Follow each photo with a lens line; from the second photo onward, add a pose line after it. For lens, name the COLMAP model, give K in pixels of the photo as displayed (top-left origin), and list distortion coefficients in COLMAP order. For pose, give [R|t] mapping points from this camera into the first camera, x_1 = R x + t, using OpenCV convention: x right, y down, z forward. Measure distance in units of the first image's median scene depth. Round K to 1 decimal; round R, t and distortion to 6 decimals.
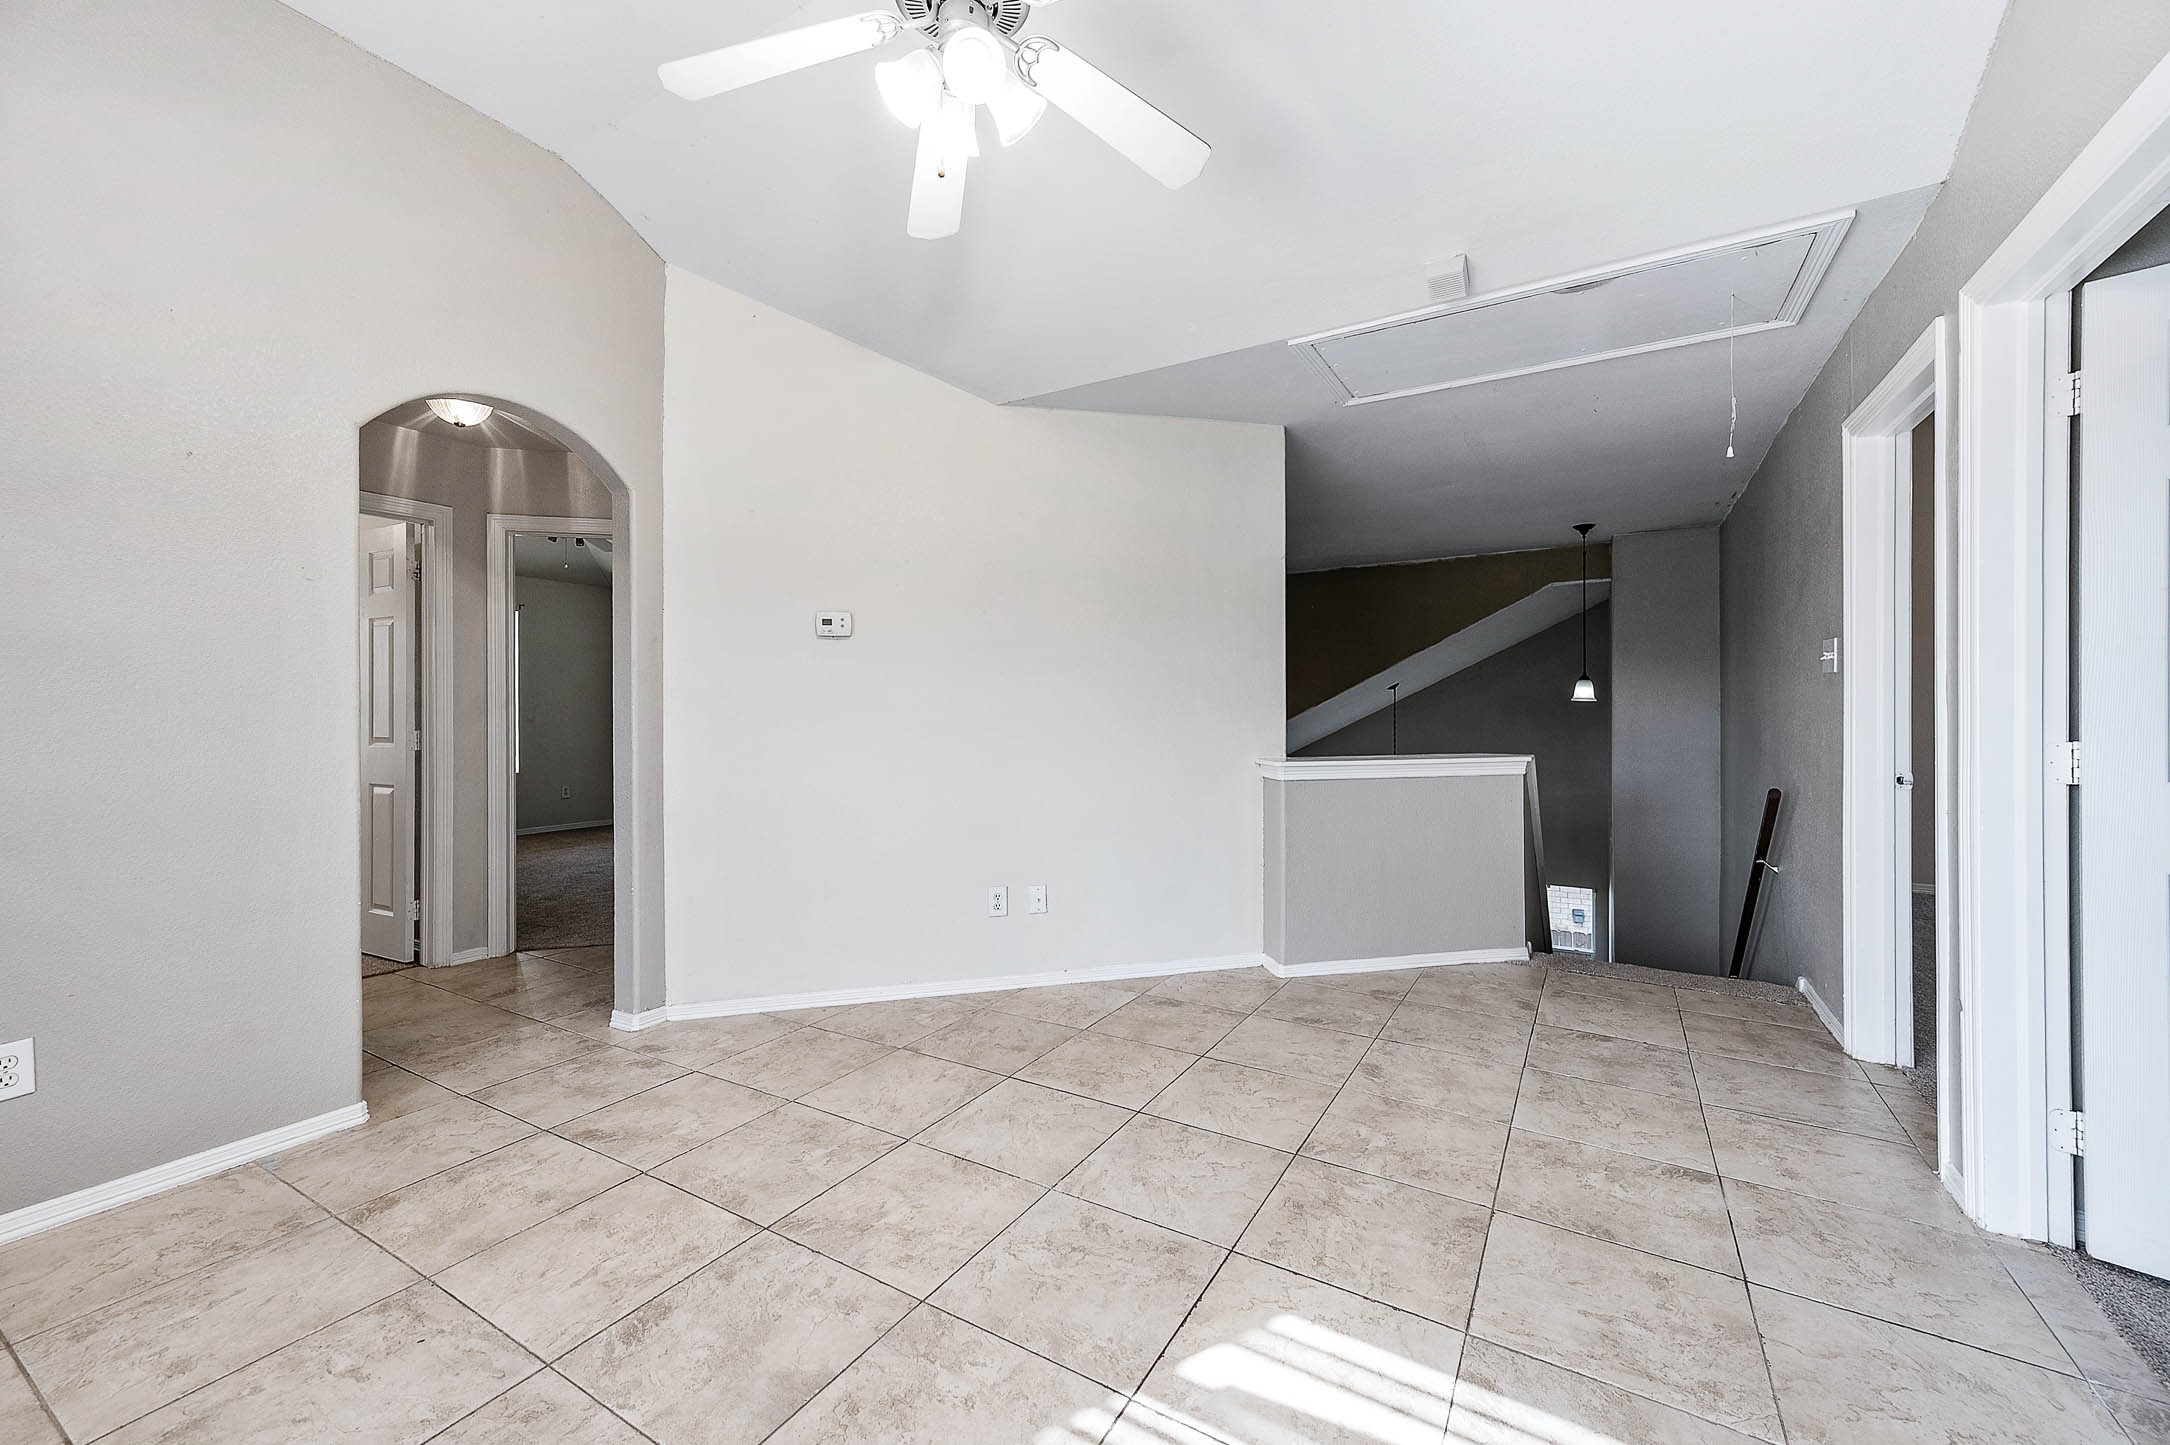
lens RADIAL K [[857.0, 0, 1090.9], [0, 857.0, 714.8], [0, 0, 1]] dist [0.014955, 0.000539]
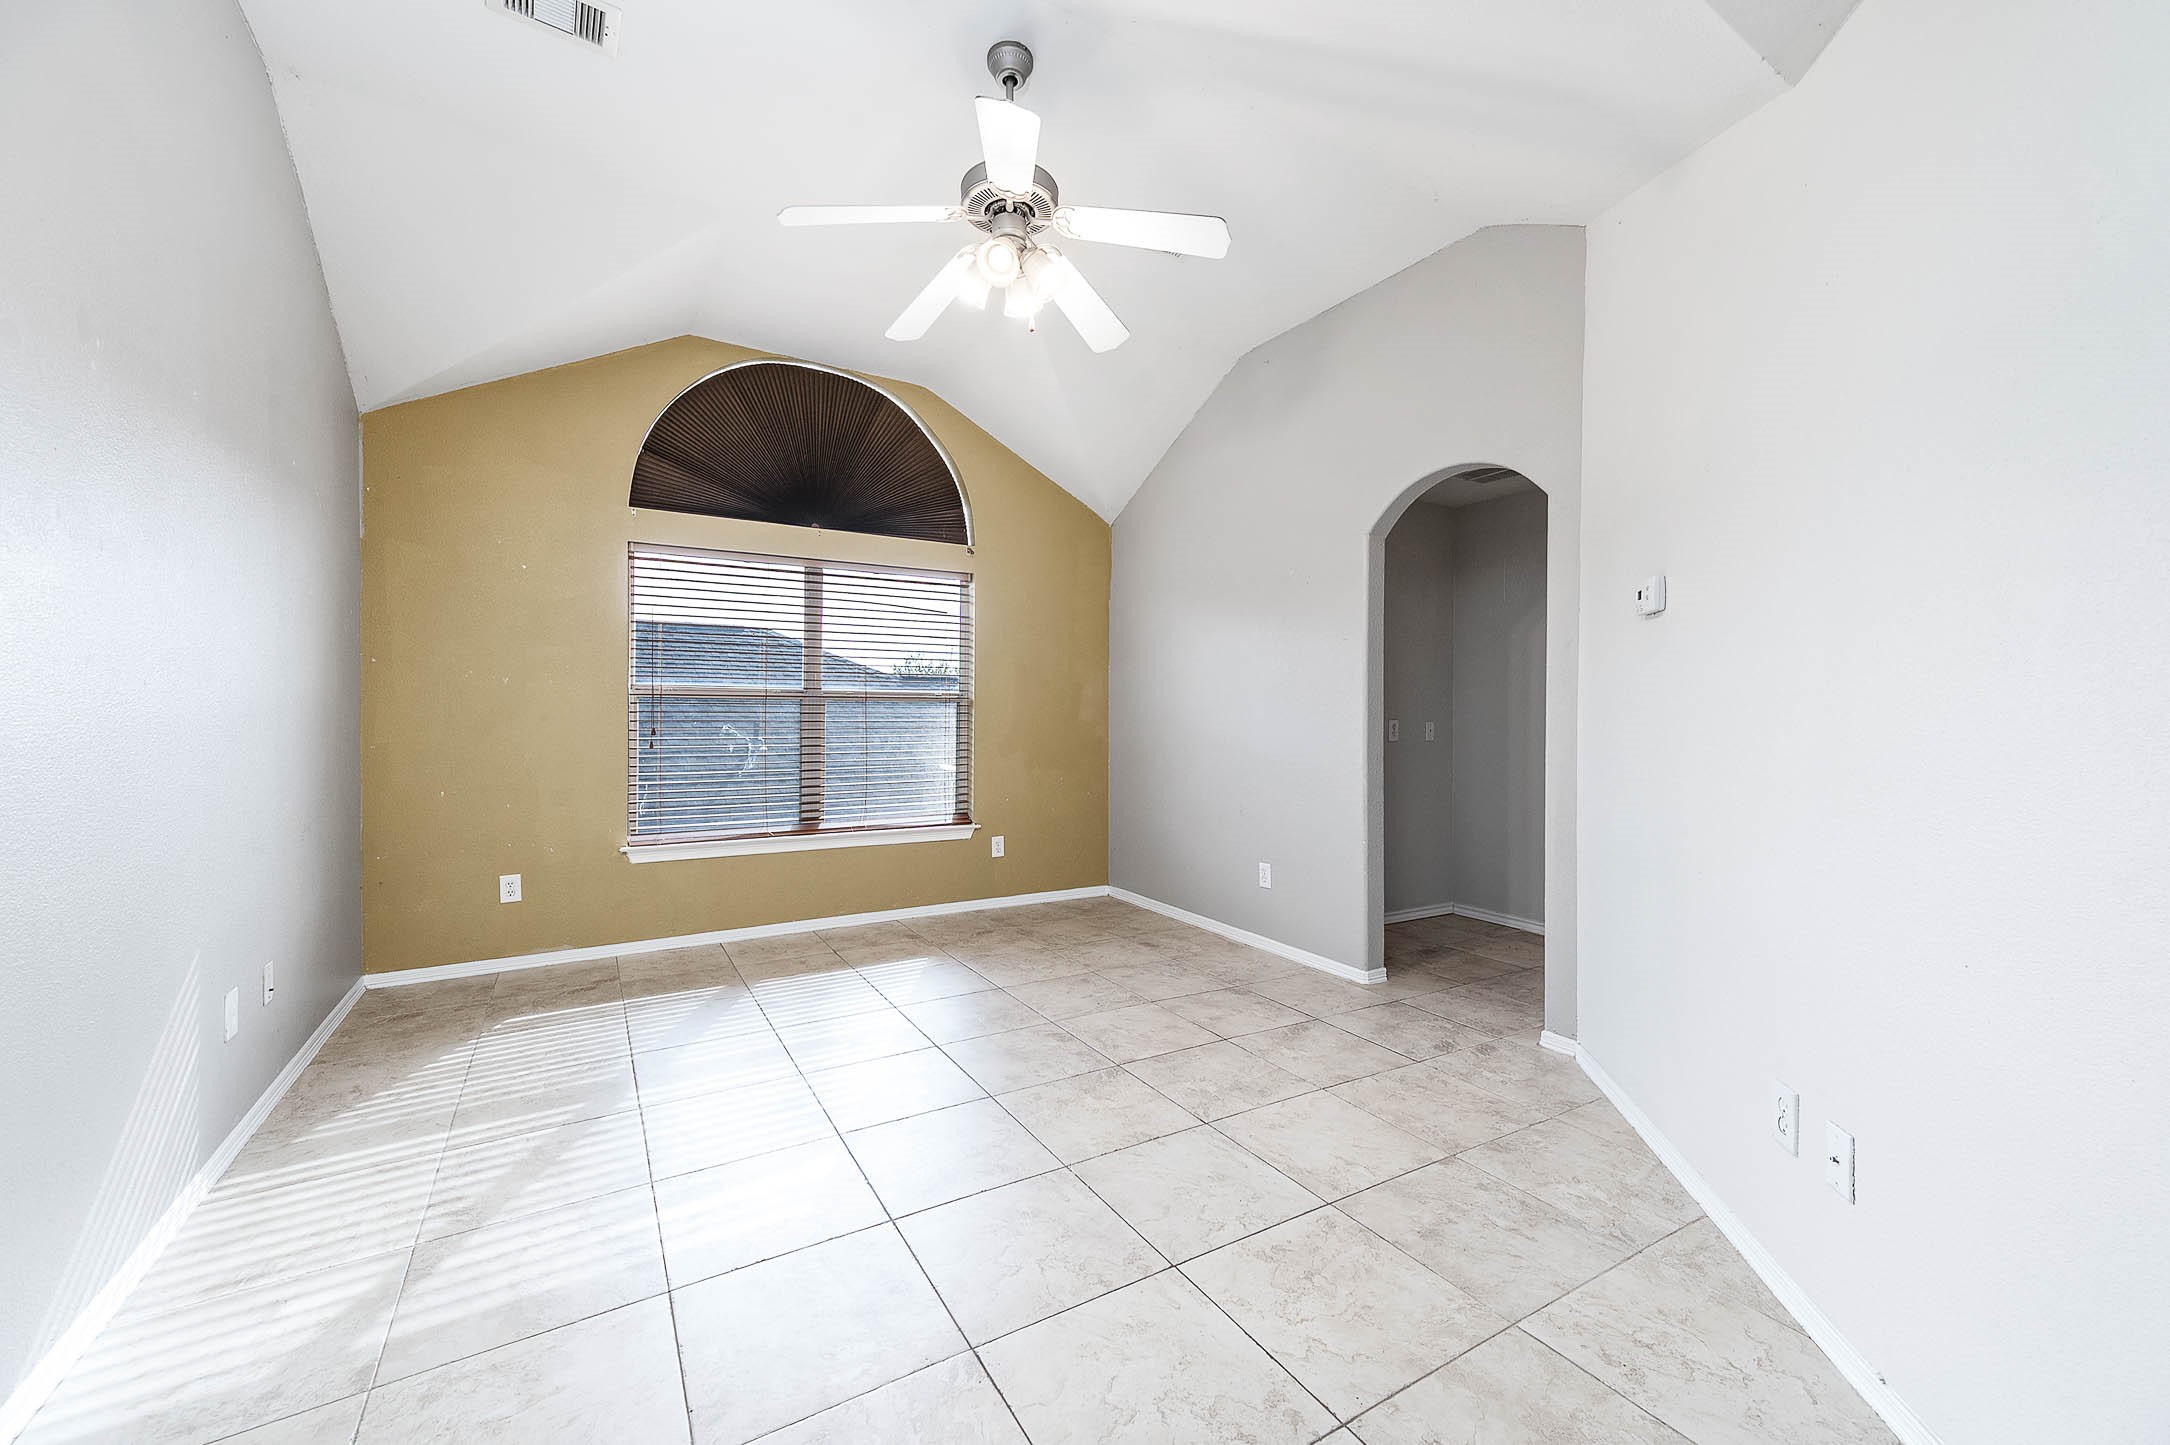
lens RADIAL K [[857.0, 0, 1094.2], [0, 857.0, 718.3], [0, 0, 1]] dist [0.014955, 0.000539]
pose [[-0.474911, 0.000227, -0.880034, 0.694379], [-0.005977, 0.999976, 0.003483, -0.009321], [0.880013, 0.006914, -0.474899, 1.210171]]
